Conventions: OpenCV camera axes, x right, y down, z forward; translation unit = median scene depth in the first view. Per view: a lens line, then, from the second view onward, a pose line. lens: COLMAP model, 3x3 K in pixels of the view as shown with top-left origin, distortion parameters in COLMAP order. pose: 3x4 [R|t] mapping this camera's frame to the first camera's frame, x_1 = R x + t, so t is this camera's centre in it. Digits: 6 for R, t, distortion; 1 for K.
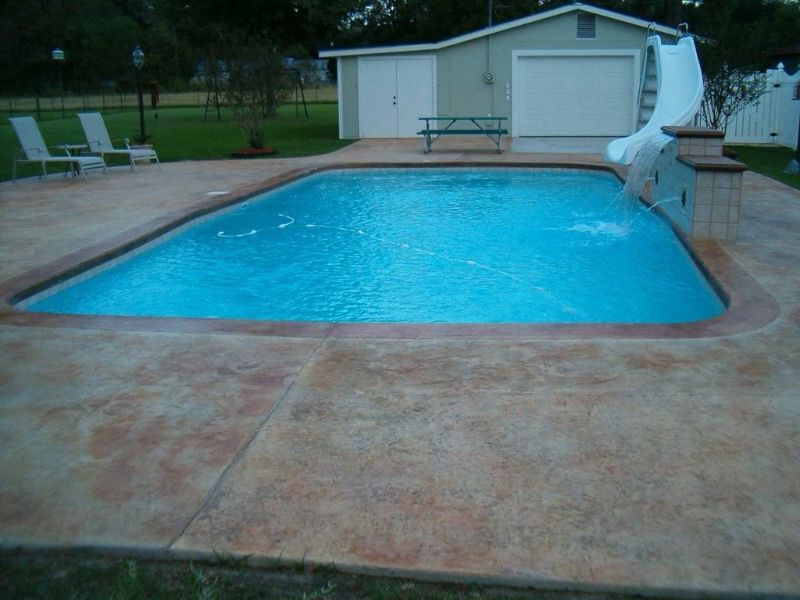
lens RADIAL K [[916.8, 0, 400.0], [0, 916.8, 300.0], [0, 0, 1]] dist [-0.271399, 0.377204]
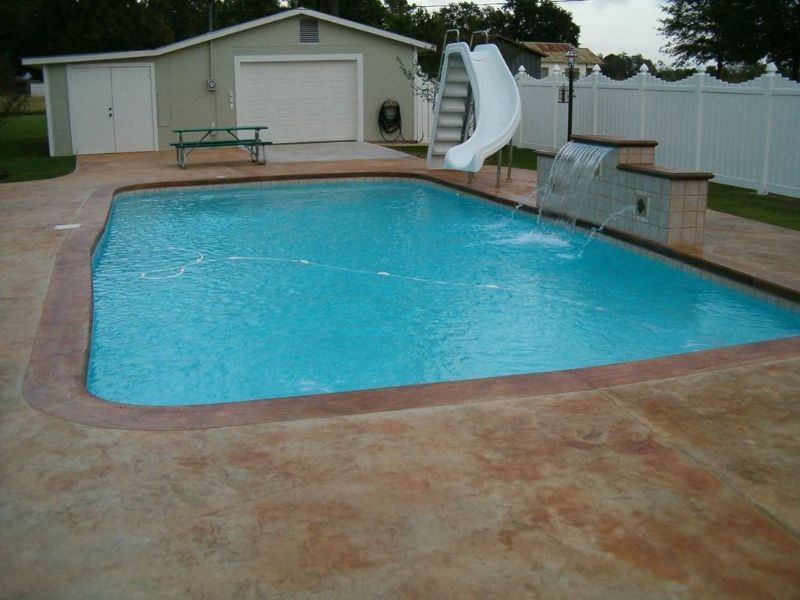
lens RADIAL K [[916.8, 0, 400.0], [0, 916.8, 300.0], [0, 0, 1]] dist [-0.271399, 0.377204]
pose [[0.905200, -0.092011, 0.414907, -0.165639], [0.093524, 0.995477, 0.016718, -0.021060], [-0.414568, 0.023670, 0.909710, 0.071548]]
